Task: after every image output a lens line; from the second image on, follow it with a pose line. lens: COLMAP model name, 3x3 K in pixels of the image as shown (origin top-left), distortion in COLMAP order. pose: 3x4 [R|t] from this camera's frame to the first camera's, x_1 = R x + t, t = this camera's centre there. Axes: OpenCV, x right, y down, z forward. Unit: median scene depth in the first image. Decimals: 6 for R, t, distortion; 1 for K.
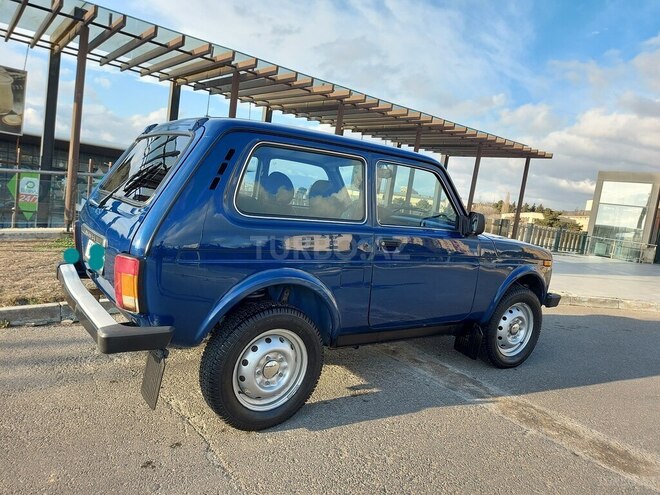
lens RADIAL K [[496.9, 0, 329.6], [0, 496.9, 262.9], [0, 0, 1]] dist [0.081863, -0.087504]
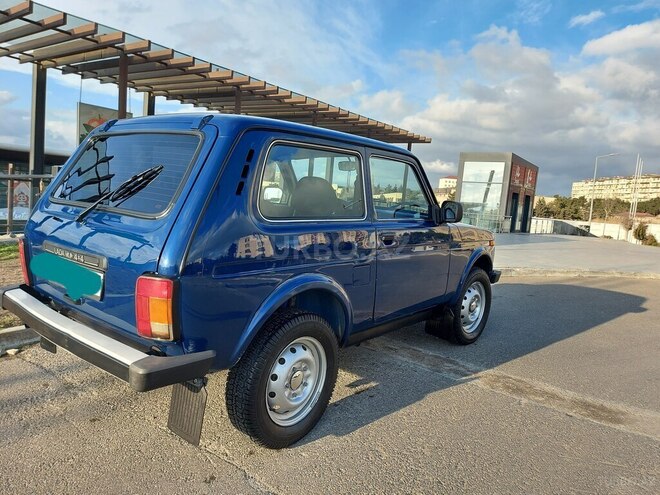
lens RADIAL K [[496.9, 0, 329.6], [0, 496.9, 262.9], [0, 0, 1]] dist [0.081863, -0.087504]
pose [[0.962660, -0.087088, 0.256322, -0.201386], [0.079933, 0.996067, 0.038223, -0.028803], [-0.258642, -0.016307, 0.965836, 0.051140]]
